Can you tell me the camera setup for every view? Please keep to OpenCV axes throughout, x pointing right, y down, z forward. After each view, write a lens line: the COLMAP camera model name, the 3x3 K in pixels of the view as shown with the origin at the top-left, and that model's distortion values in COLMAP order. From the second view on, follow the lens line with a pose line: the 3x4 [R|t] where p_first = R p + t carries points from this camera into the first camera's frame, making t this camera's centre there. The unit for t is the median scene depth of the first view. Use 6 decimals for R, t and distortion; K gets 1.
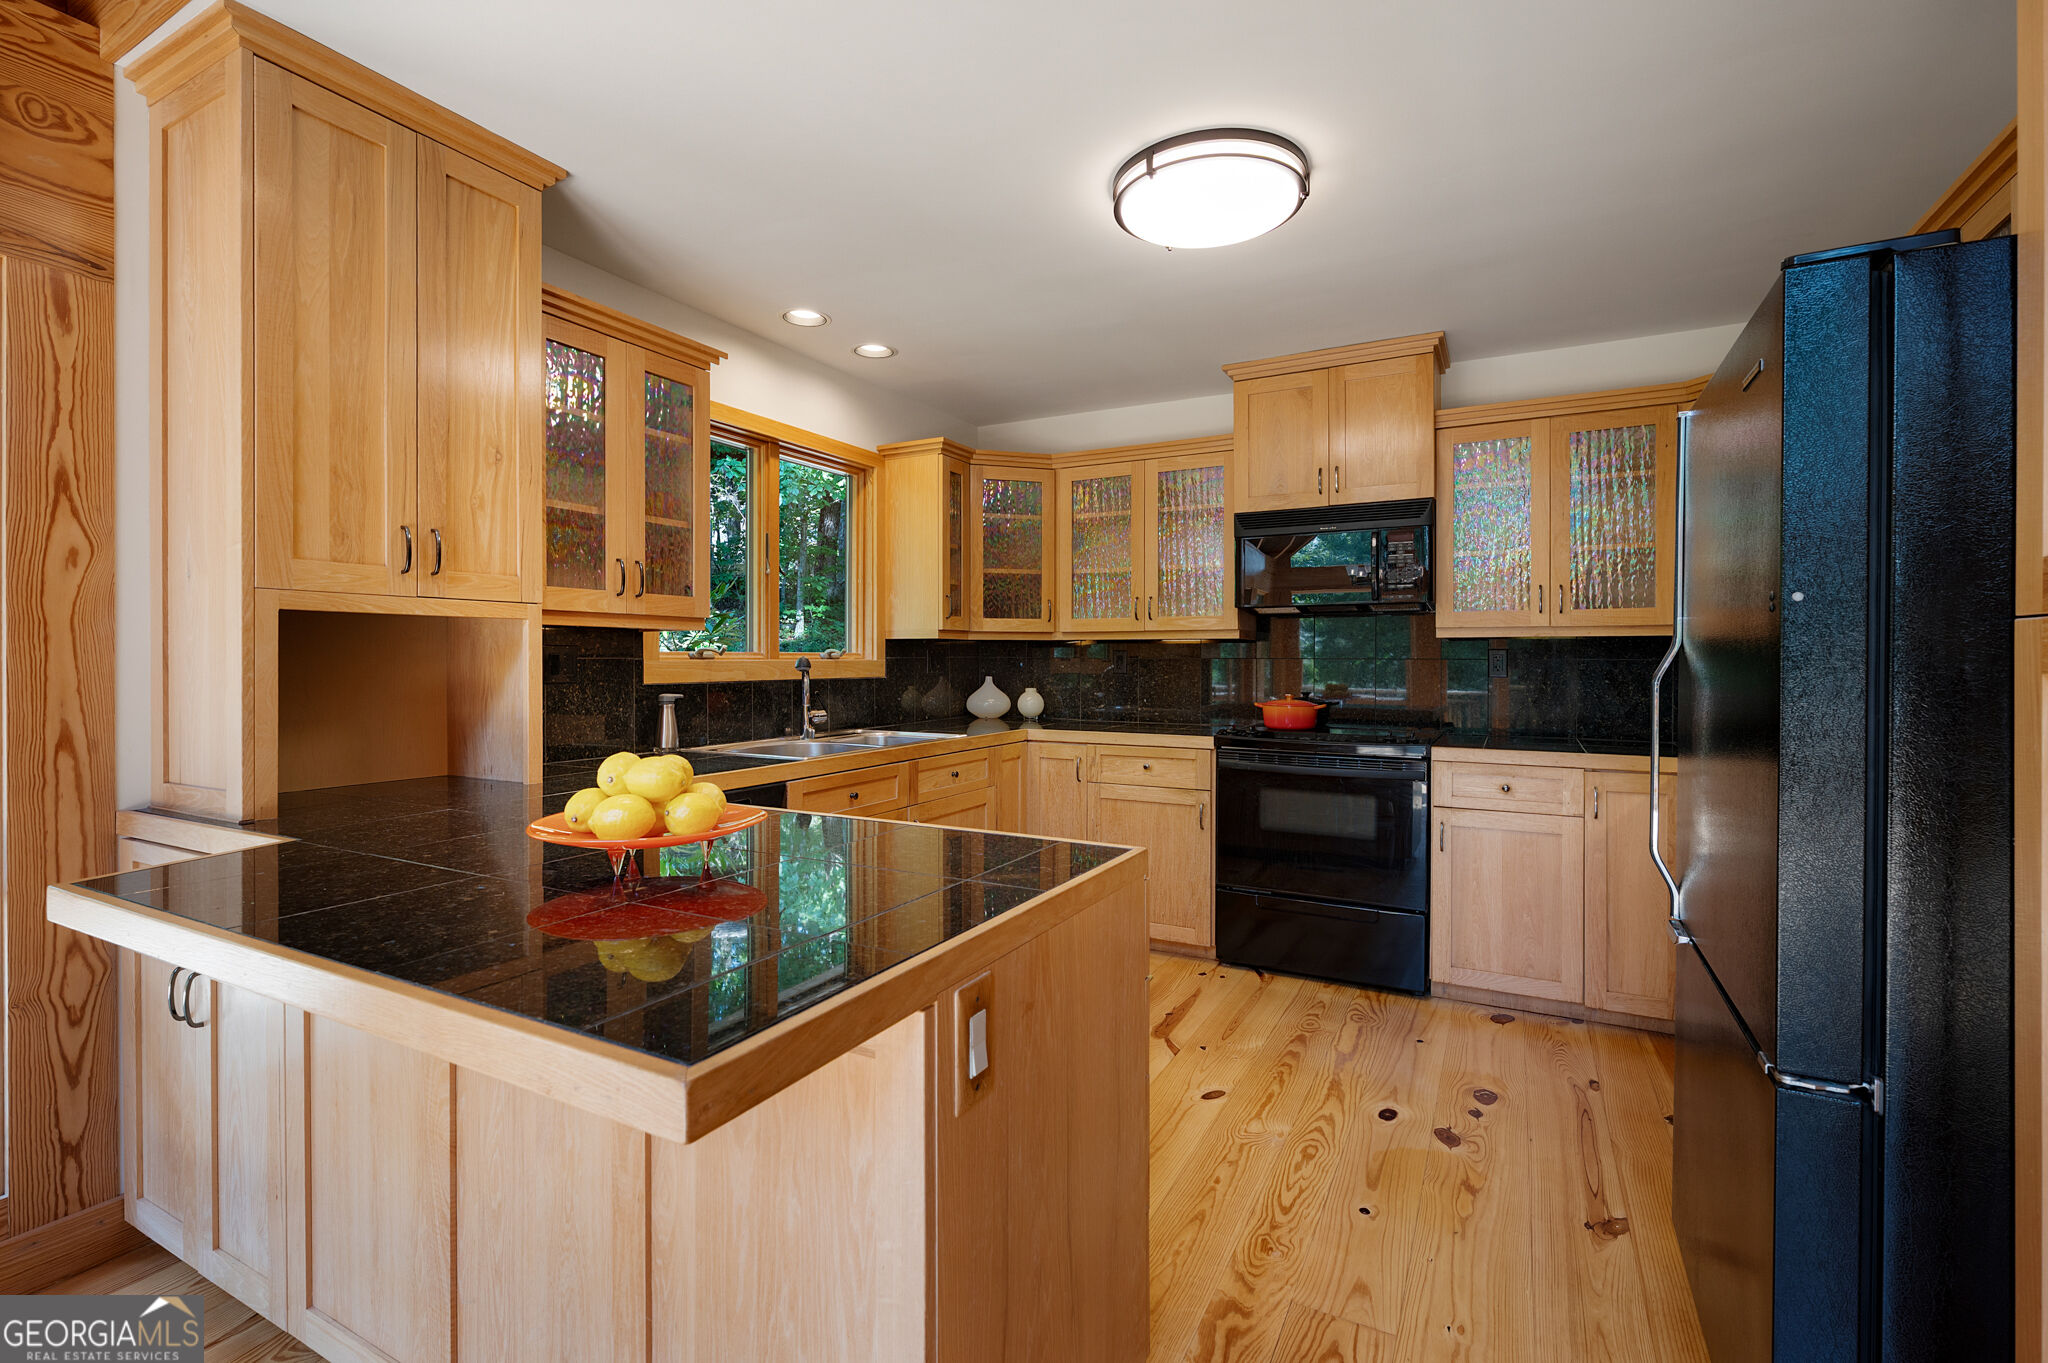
lens RADIAL K [[926.9, 0, 1033.9], [0, 926.9, 672.0], [0, 0, 1]] dist [-0.001292, 0.000028]
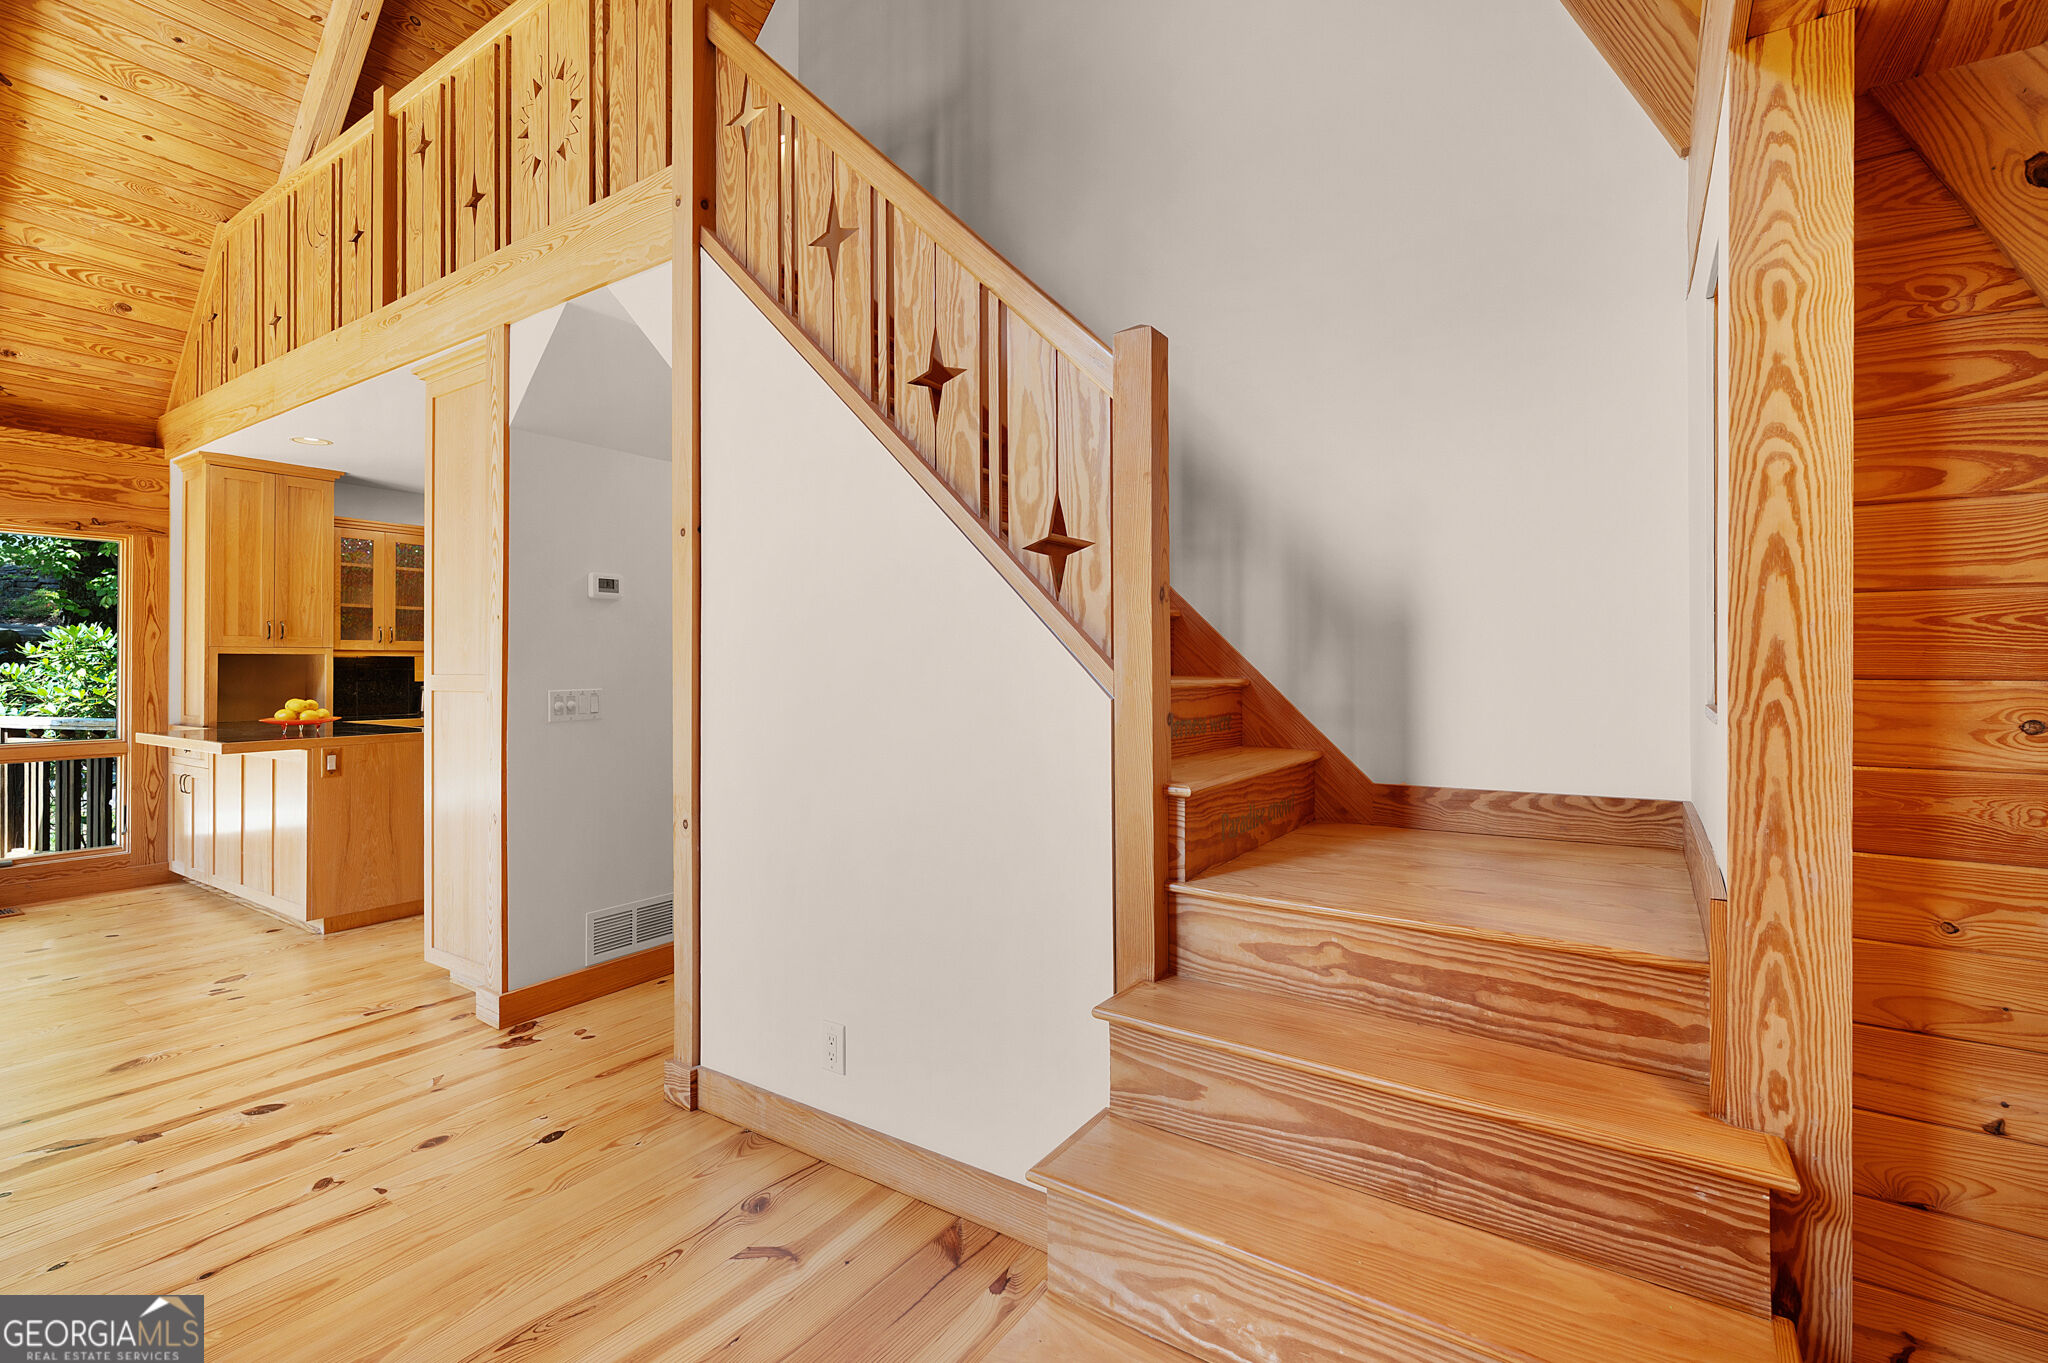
lens RADIAL K [[926.9, 0, 1009.9], [0, 926.9, 670.9], [0, 0, 1]] dist [-0.001292, 0.000028]
pose [[0.995748, 0.001109, -0.092112, 1.818996], [-0.001932, 0.999959, -0.008840, 0.005784], [0.092099, 0.008980, 0.995709, -1.569790]]
